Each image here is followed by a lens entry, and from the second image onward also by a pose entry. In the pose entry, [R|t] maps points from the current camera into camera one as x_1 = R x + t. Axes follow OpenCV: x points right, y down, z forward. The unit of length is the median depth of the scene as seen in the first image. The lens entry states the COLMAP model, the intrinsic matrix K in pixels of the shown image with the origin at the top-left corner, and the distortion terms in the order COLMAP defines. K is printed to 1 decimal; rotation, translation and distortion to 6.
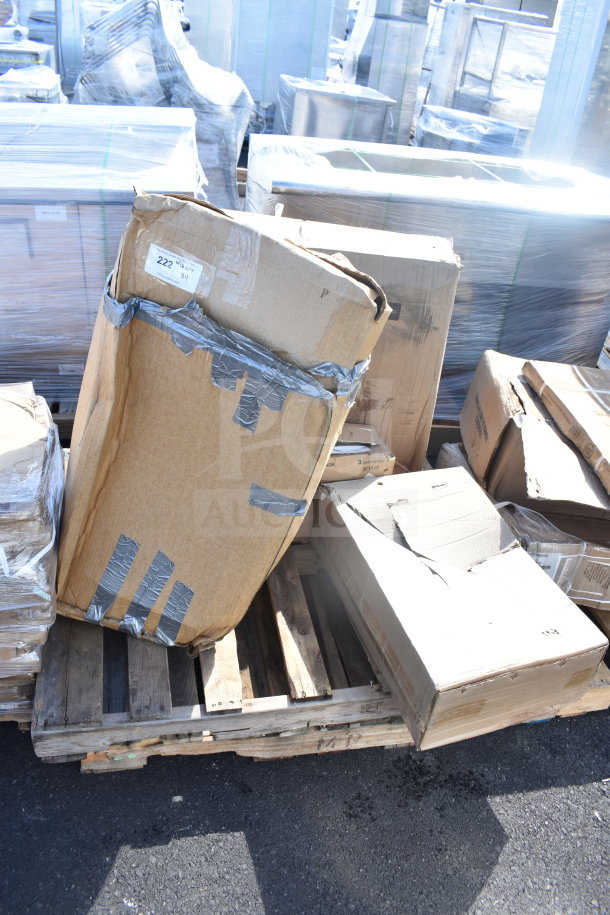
lens RADIAL K [[705.7, 0, 305.0], [0, 705.7, 457.5], [0, 0, 1]] dist [-0.092698, 0.009074]
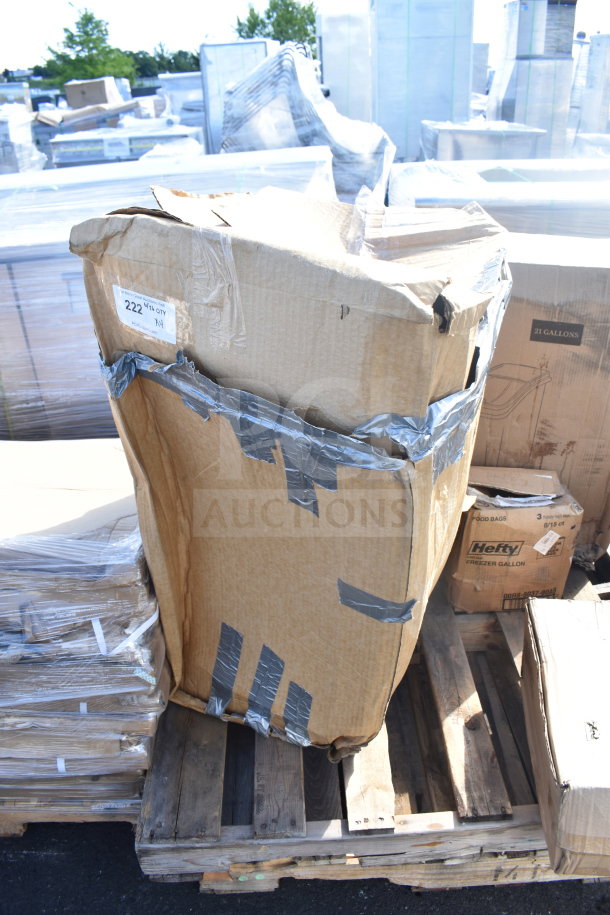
lens RADIAL K [[705.7, 0, 305.0], [0, 705.7, 457.5], [0, 0, 1]] dist [-0.092698, 0.009074]
pose [[0.974175, -0.041555, -0.221939, -0.000414], [0.021347, 0.995466, -0.092690, 0.016051], [0.224785, 0.085558, 0.970645, 0.183818]]
